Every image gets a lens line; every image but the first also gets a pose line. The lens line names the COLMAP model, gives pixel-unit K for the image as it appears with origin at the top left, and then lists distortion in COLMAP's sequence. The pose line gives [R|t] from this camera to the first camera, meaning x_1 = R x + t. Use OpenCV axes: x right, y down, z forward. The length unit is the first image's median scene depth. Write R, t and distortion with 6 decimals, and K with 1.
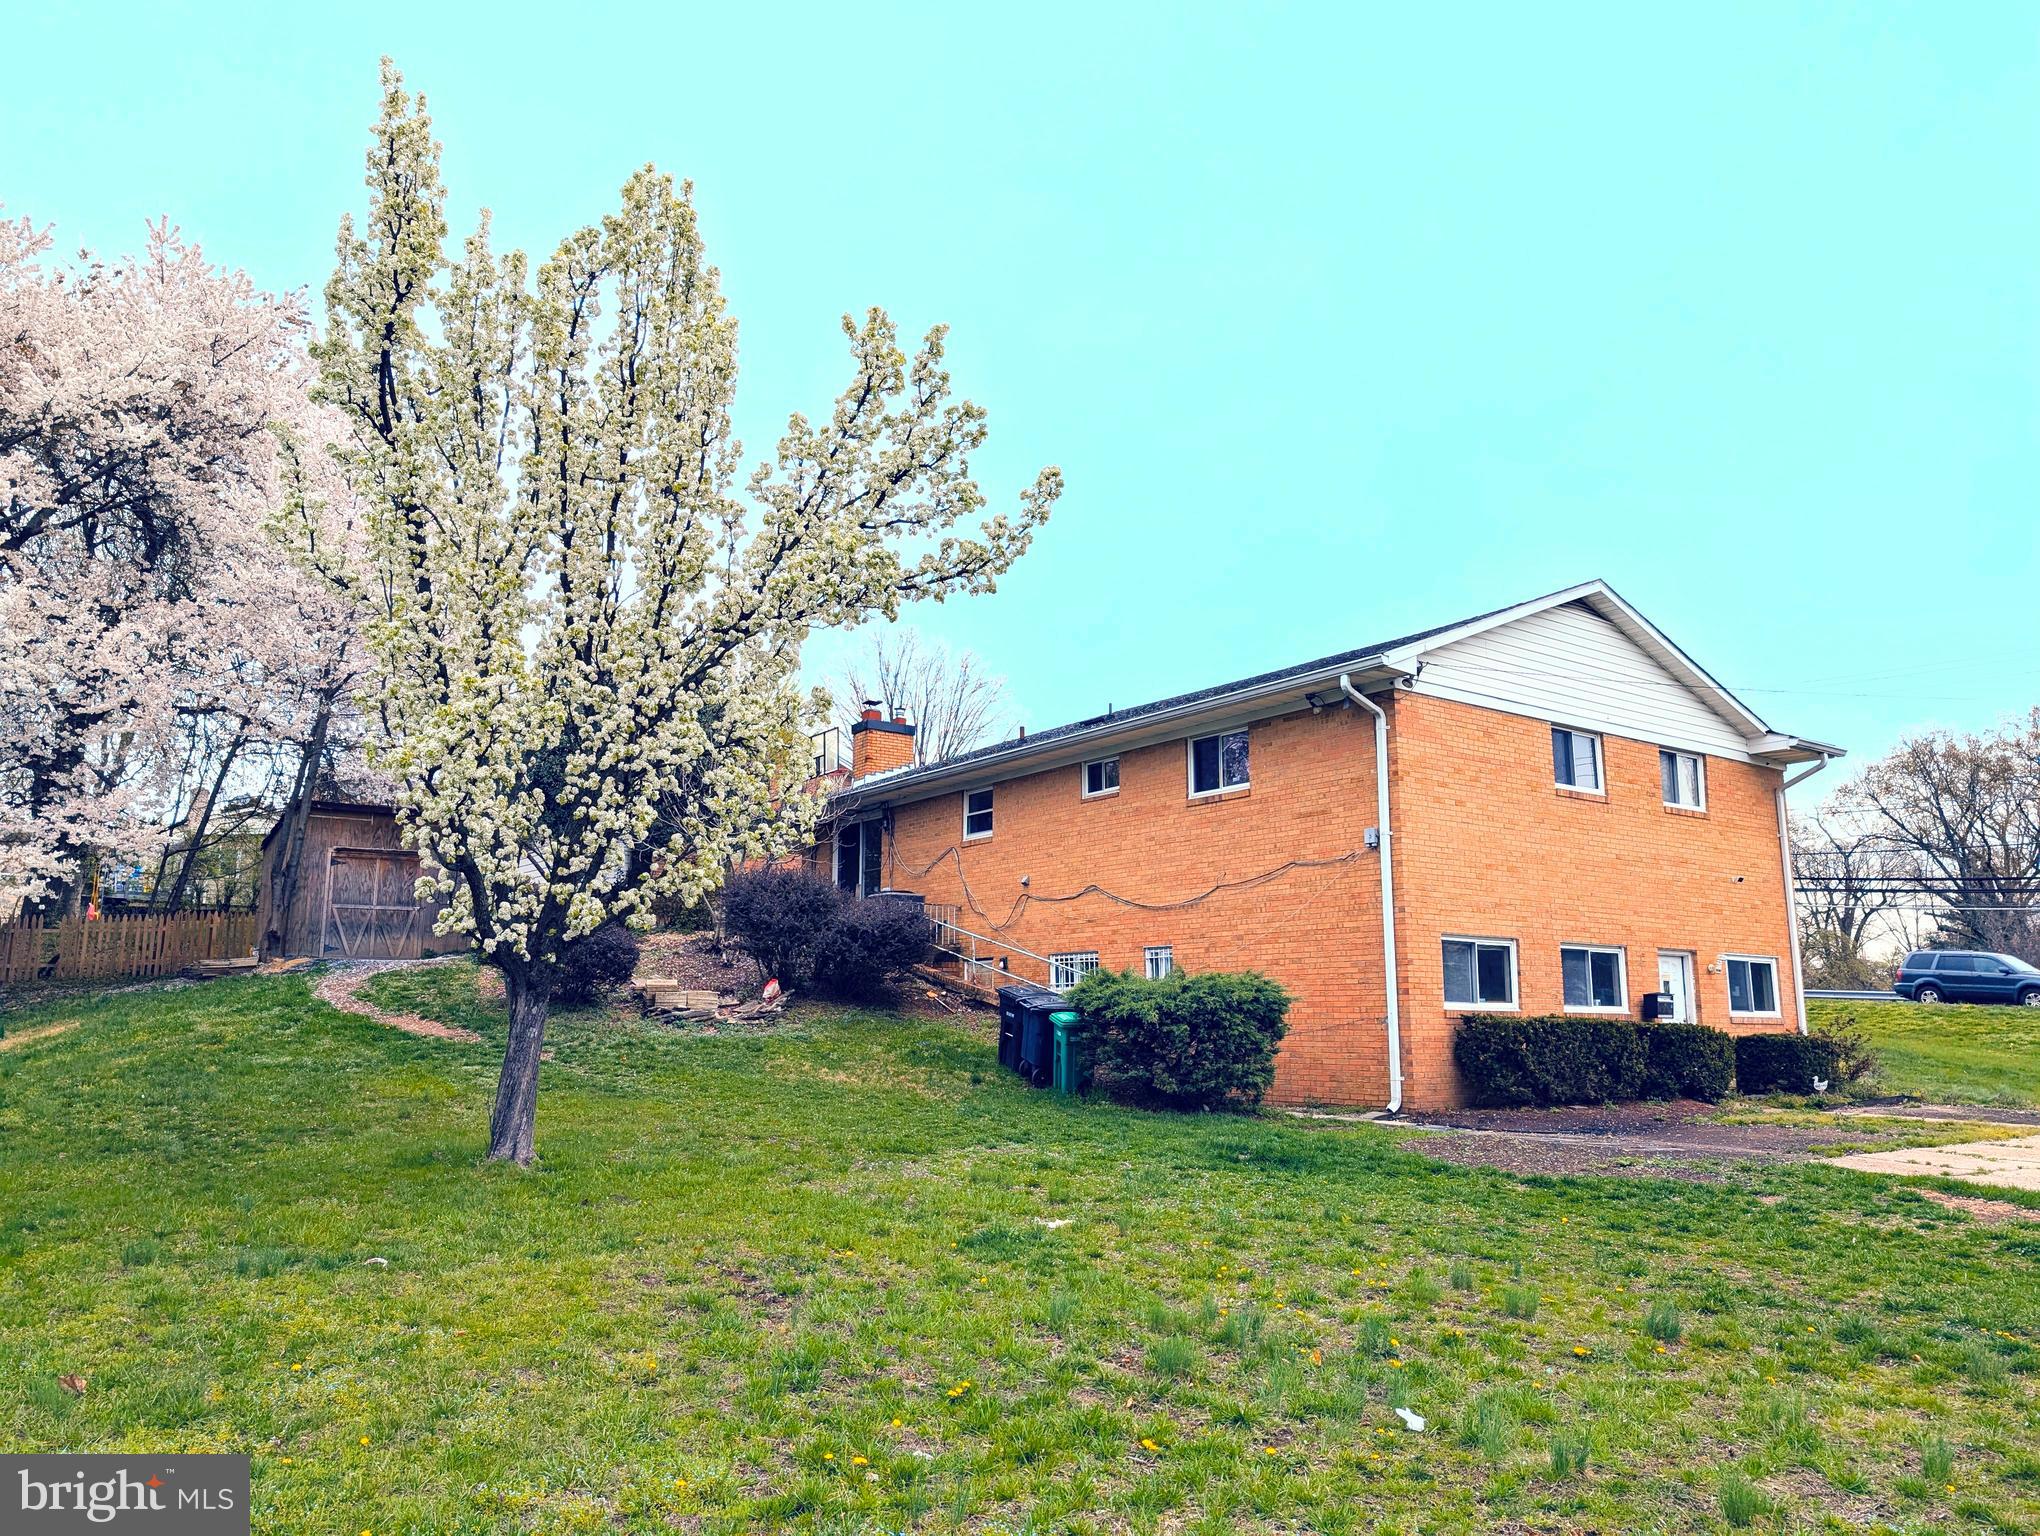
lens RADIAL K [[1434.3, 0, 1010.2], [0, 1434.3, 767.2], [0, 0, 1]] dist [0.074240, -0.104399]
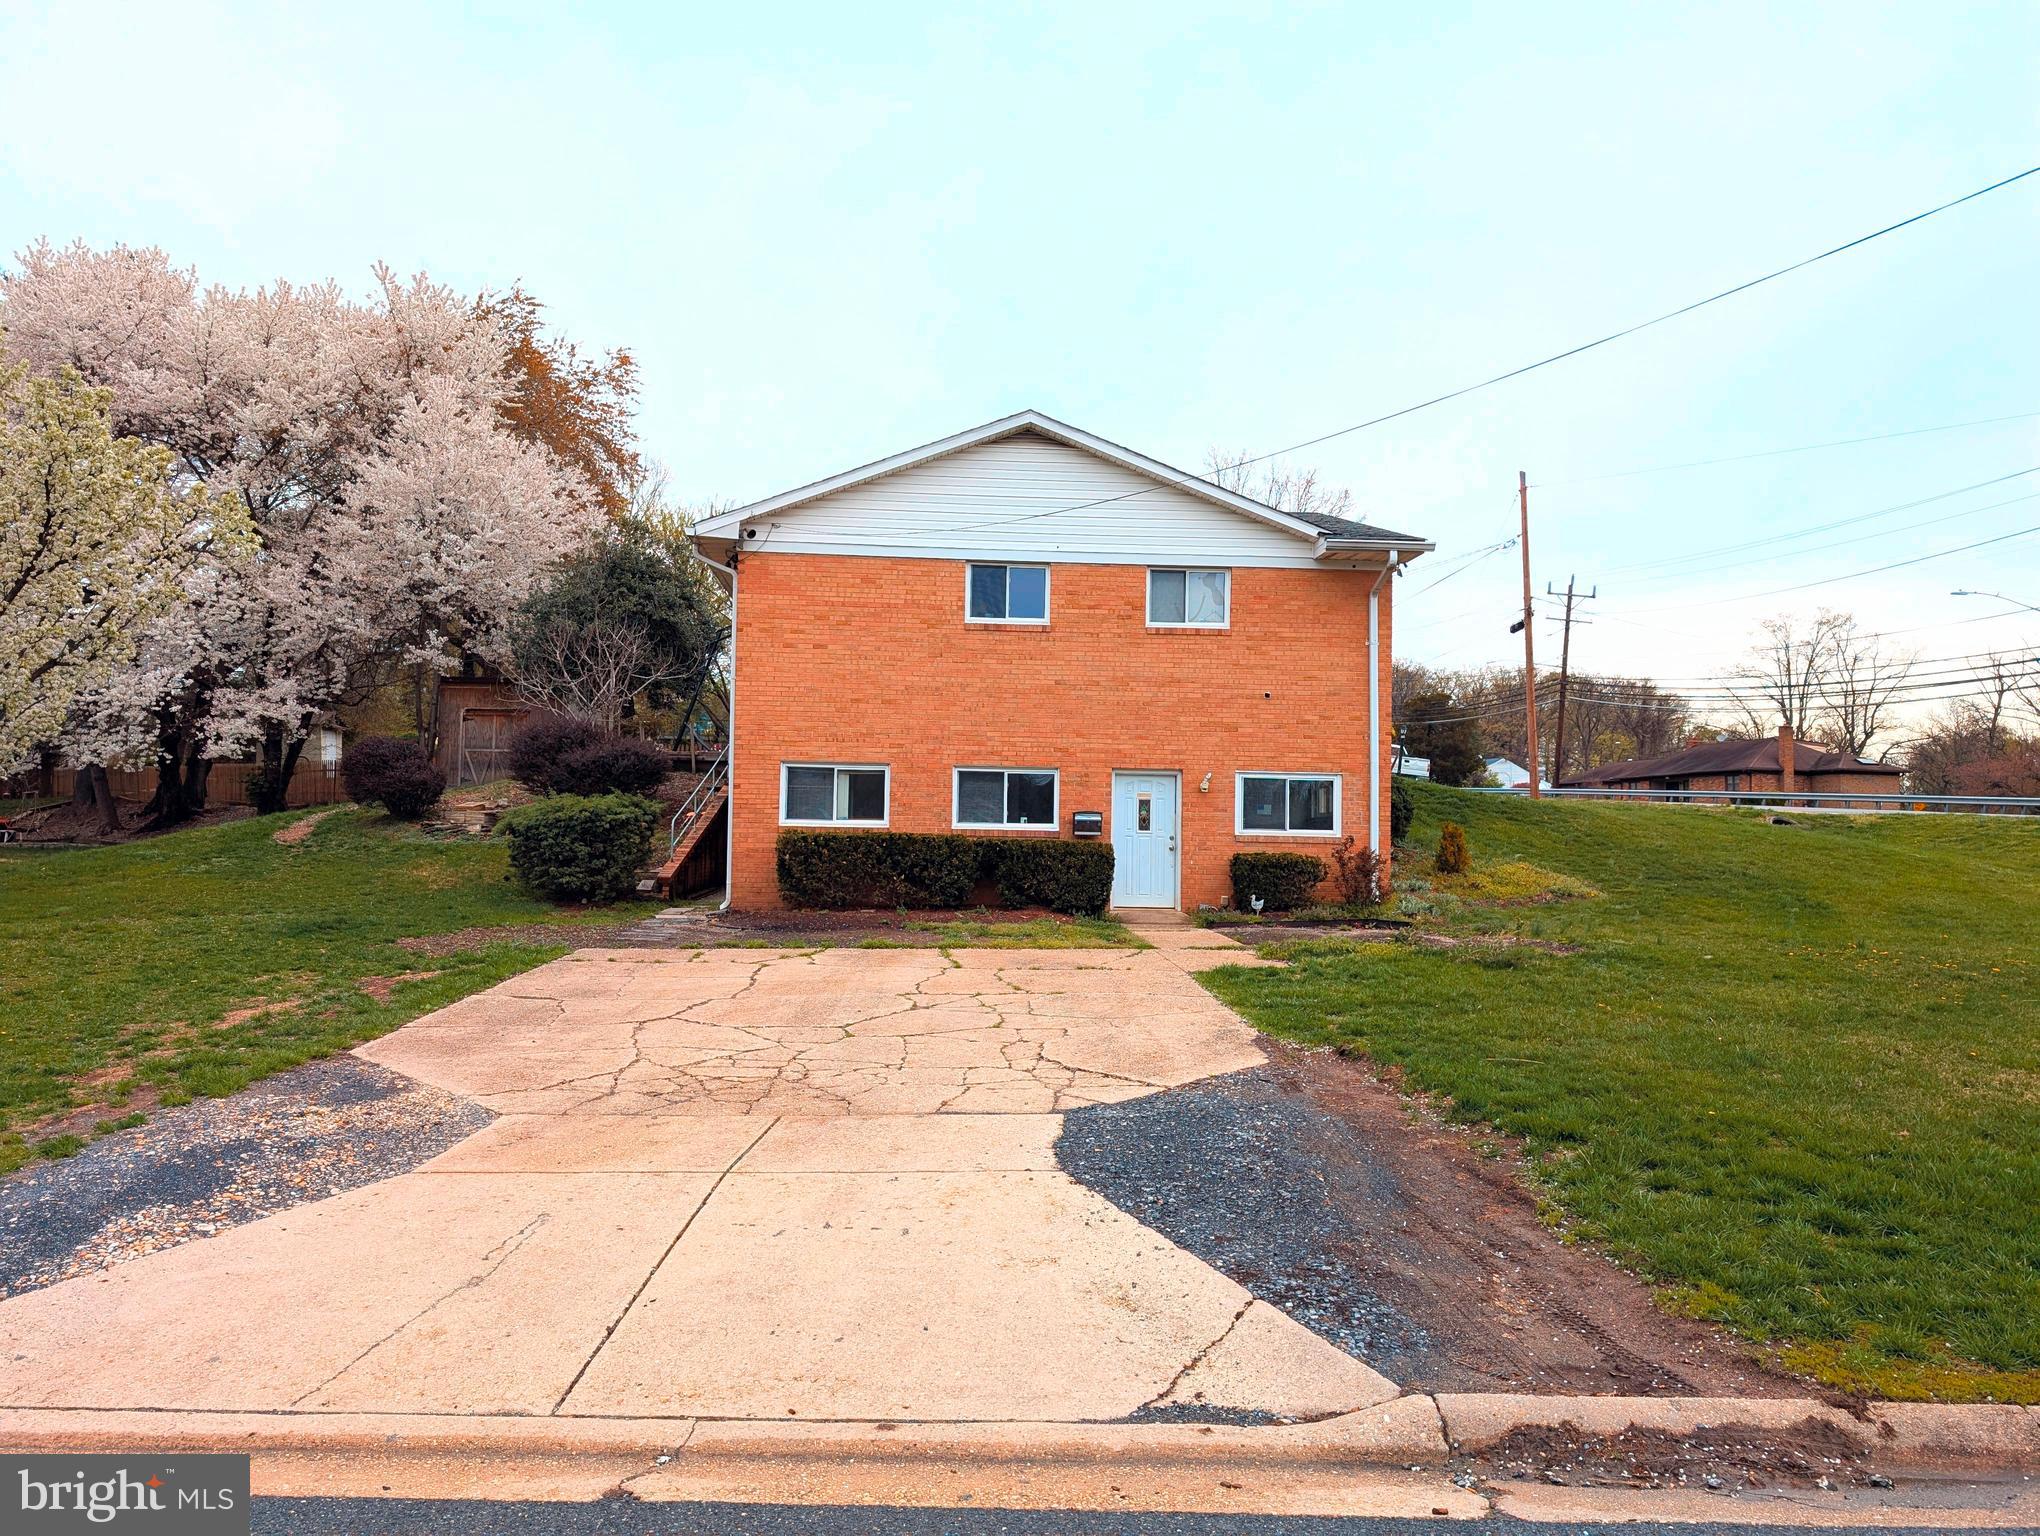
lens RADIAL K [[1434.3, 0, 1010.2], [0, 1434.3, 767.2], [0, 0, 1]] dist [0.074240, -0.104399]
pose [[0.846828, -0.015127, -0.531652, 1.001992], [0.080882, 0.991632, 0.100616, 0.017069], [0.525681, -0.128206, 0.840965, 0.115134]]
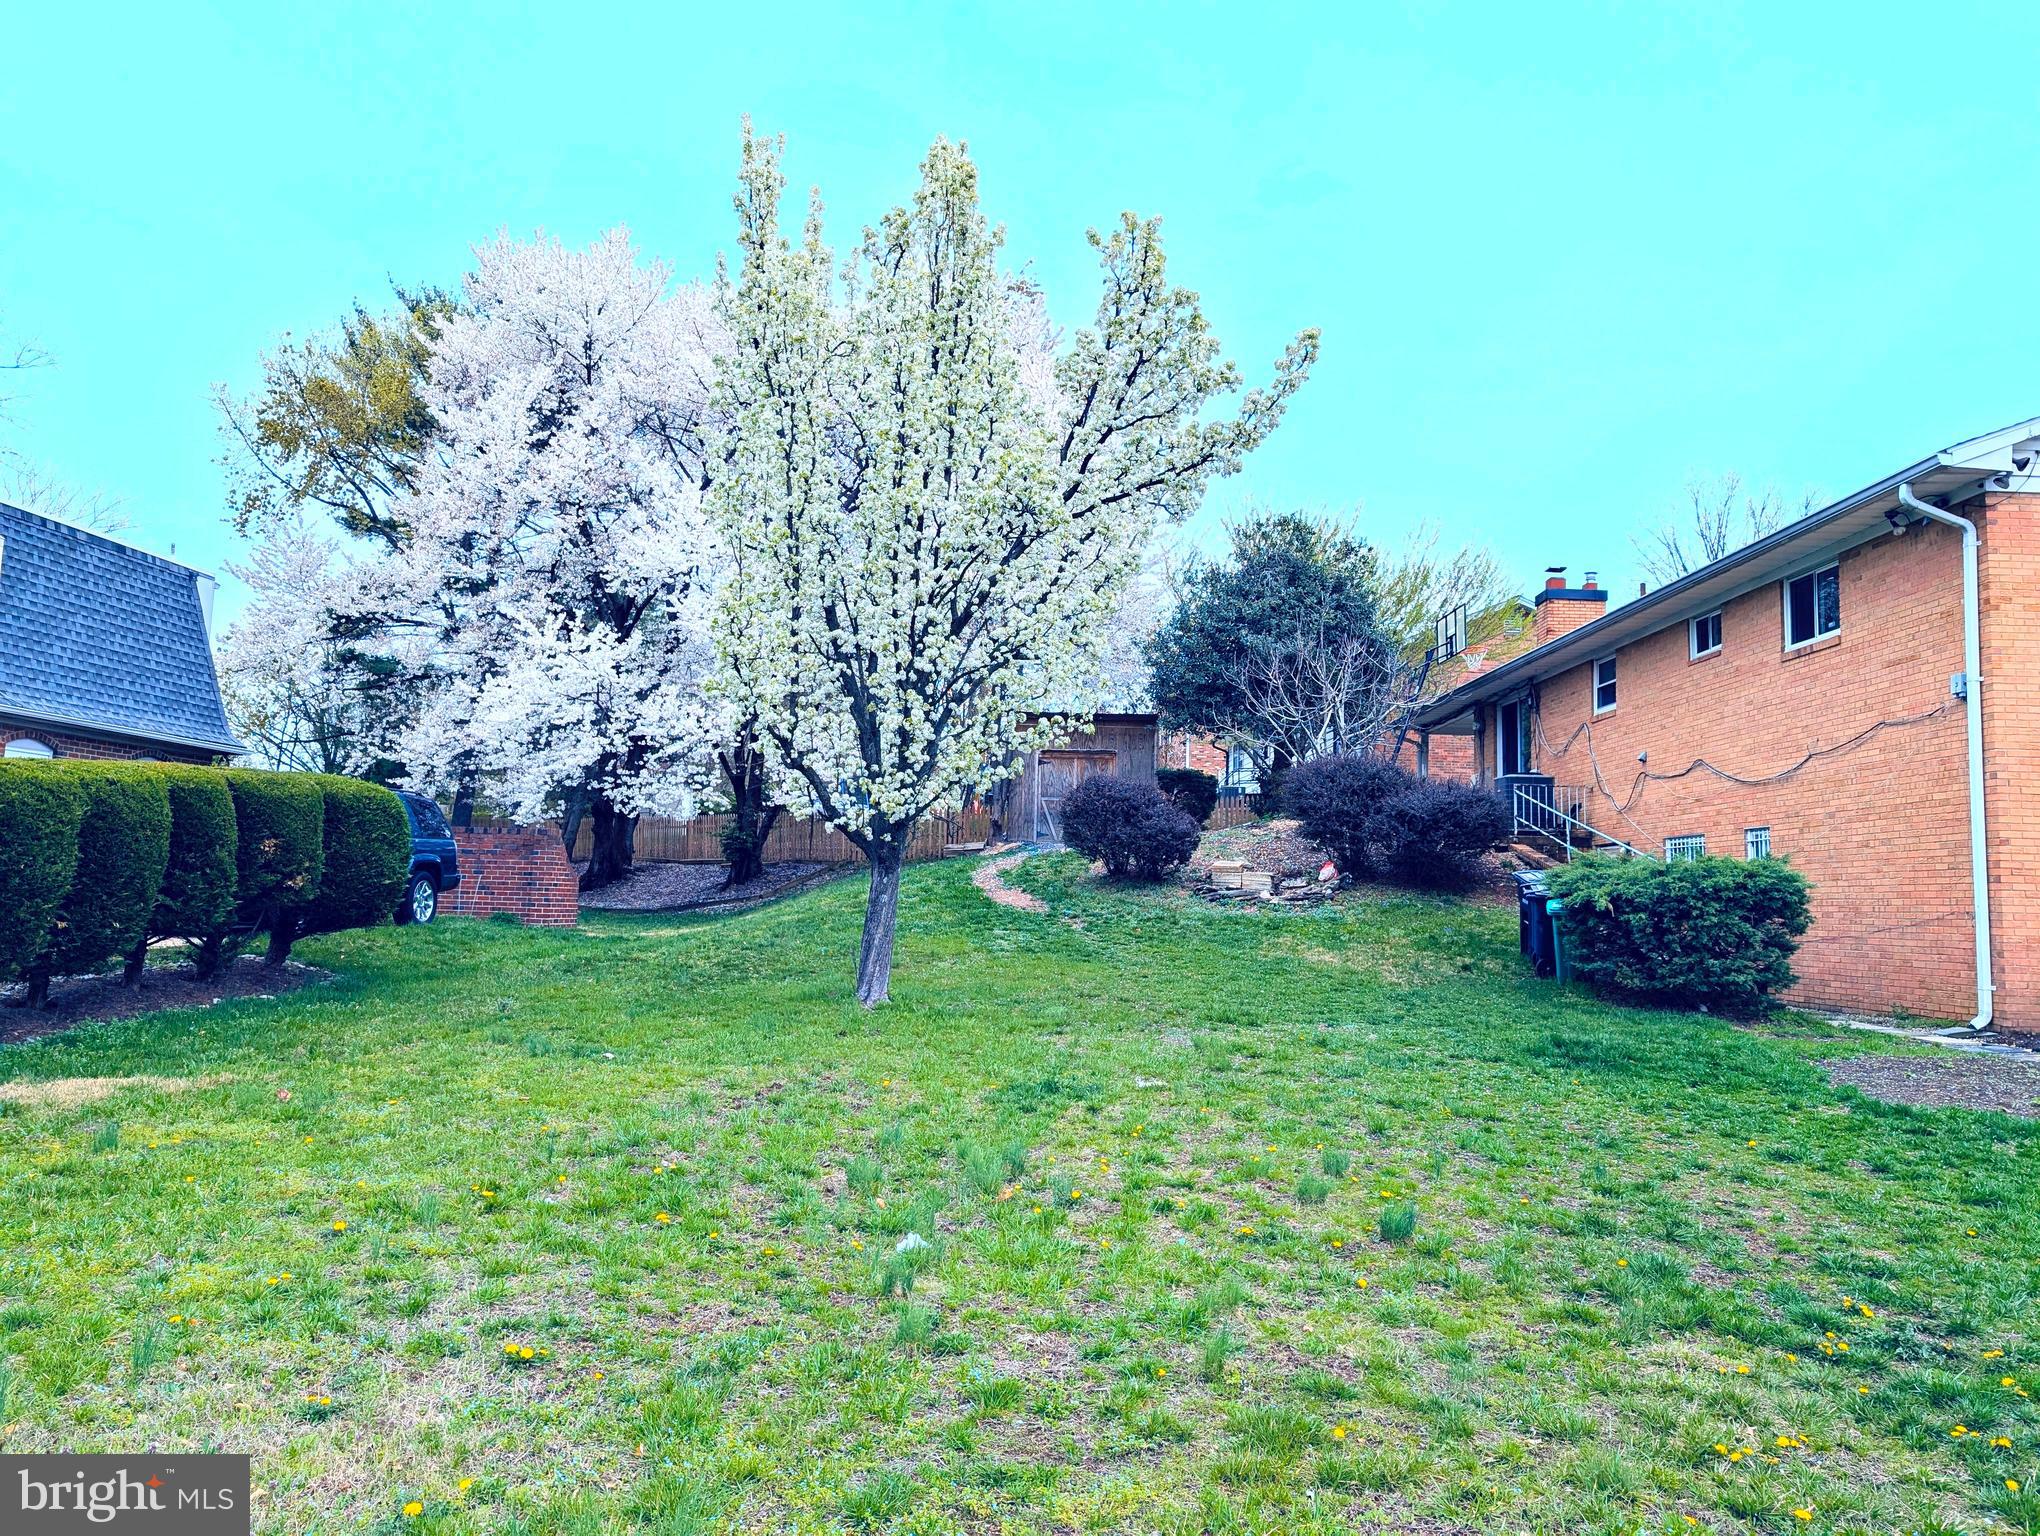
lens RADIAL K [[1434.3, 0, 1010.2], [0, 1434.3, 767.2], [0, 0, 1]] dist [0.074240, -0.104399]
pose [[0.813192, -0.034153, -0.580992, 0.262771], [0.077978, 0.995669, 0.050614, 0.011321], [0.576747, -0.086464, 0.812334, 0.047523]]
